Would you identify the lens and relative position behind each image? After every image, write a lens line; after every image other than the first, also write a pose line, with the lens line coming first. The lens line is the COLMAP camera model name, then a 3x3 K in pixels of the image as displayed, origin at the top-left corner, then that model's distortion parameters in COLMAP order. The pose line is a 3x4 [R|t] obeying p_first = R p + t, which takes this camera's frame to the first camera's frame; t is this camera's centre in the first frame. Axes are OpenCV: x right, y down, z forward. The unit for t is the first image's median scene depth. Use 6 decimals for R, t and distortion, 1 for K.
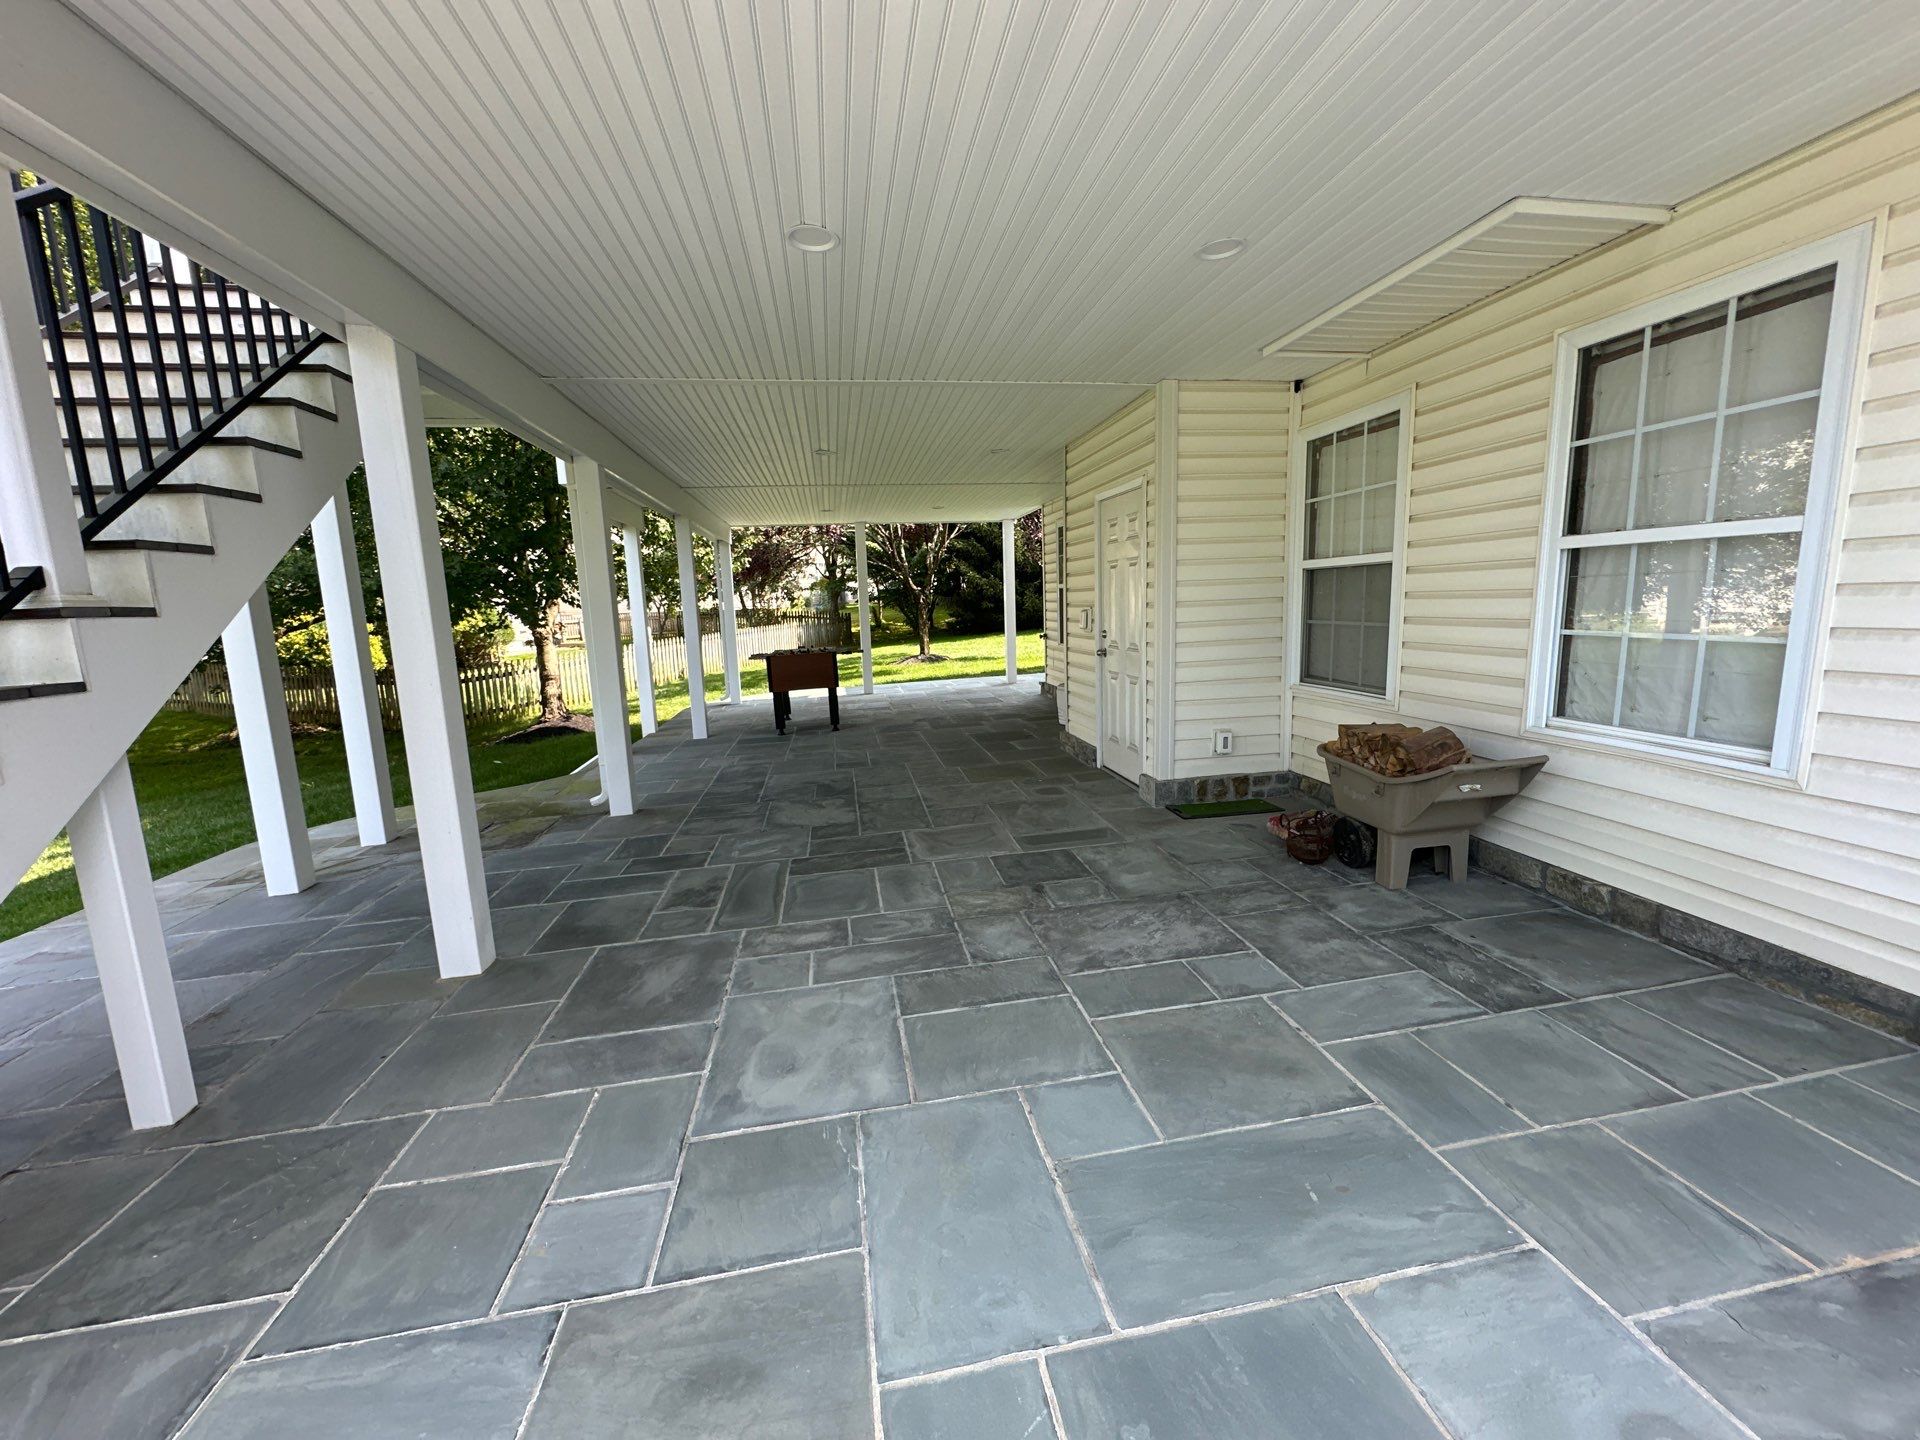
lens RADIAL K [[757.2, 0, 957.1], [0, 757.2, 718.8], [0, 0, 1]] dist [-0.005345, 0.000545]
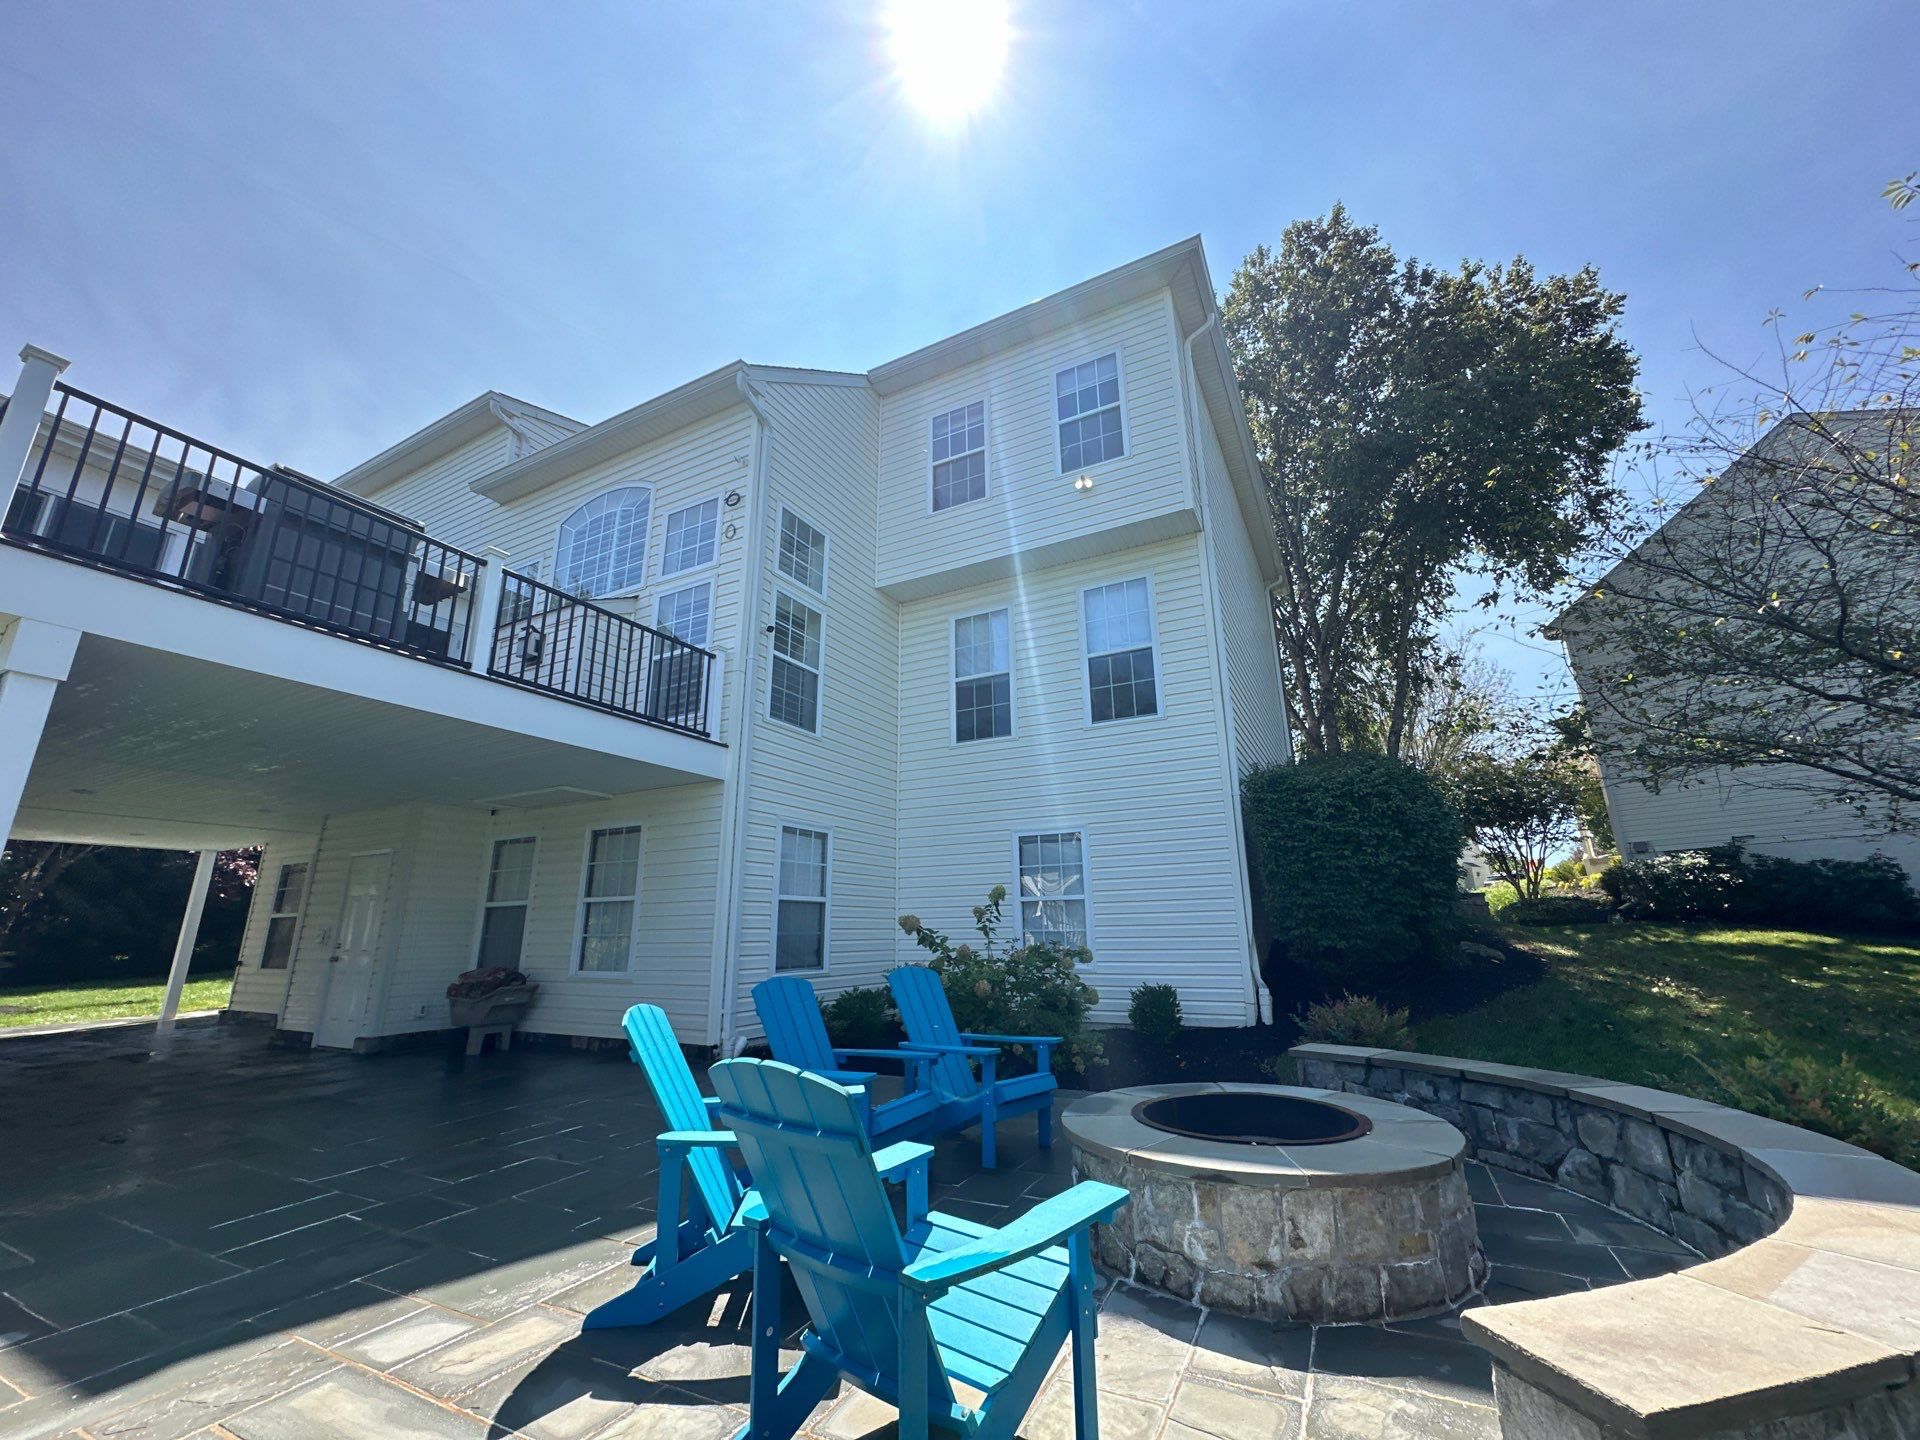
lens RADIAL K [[757.2, 0, 961.7], [0, 757.2, 724.6], [0, 0, 1]] dist [-0.005345, 0.000545]
pose [[0.600772, 0.236274, 0.763707, -0.434489], [0.119485, 0.918055, -0.378019, 0.278056], [-0.790441, 0.318355, 0.523310, -1.247815]]
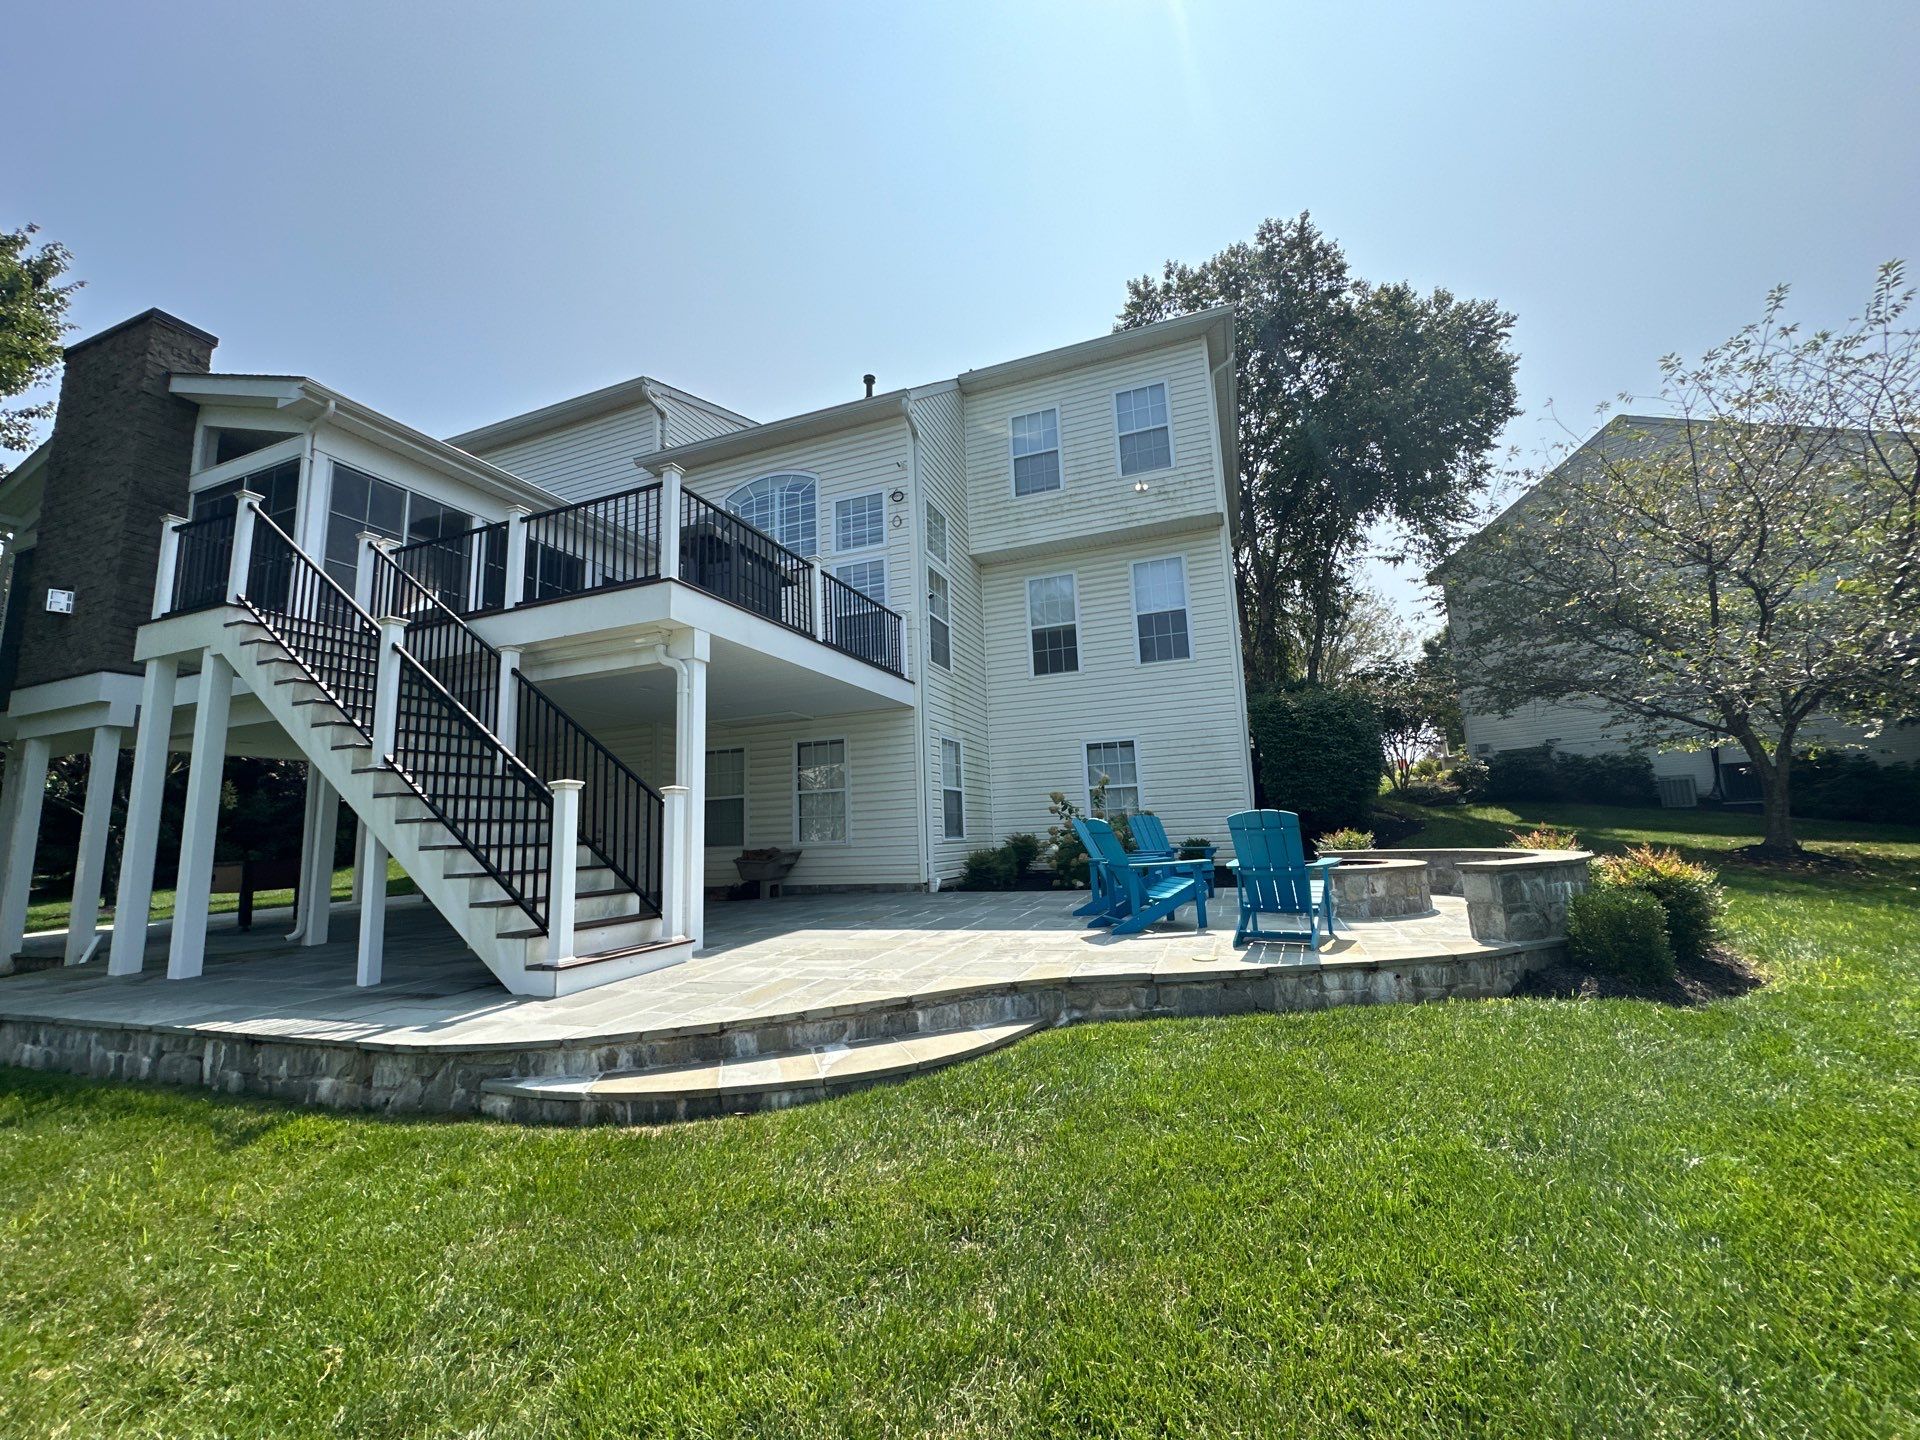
lens RADIAL K [[757.2, 0, 957.9], [0, 757.2, 722.9], [0, 0, 1]] dist [-0.005345, 0.000545]
pose [[0.500962, 0.141950, 0.853749, -1.535010], [0.157584, 0.955007, -0.251253, 0.378187], [-0.851002, 0.260405, 0.456053, -1.095266]]
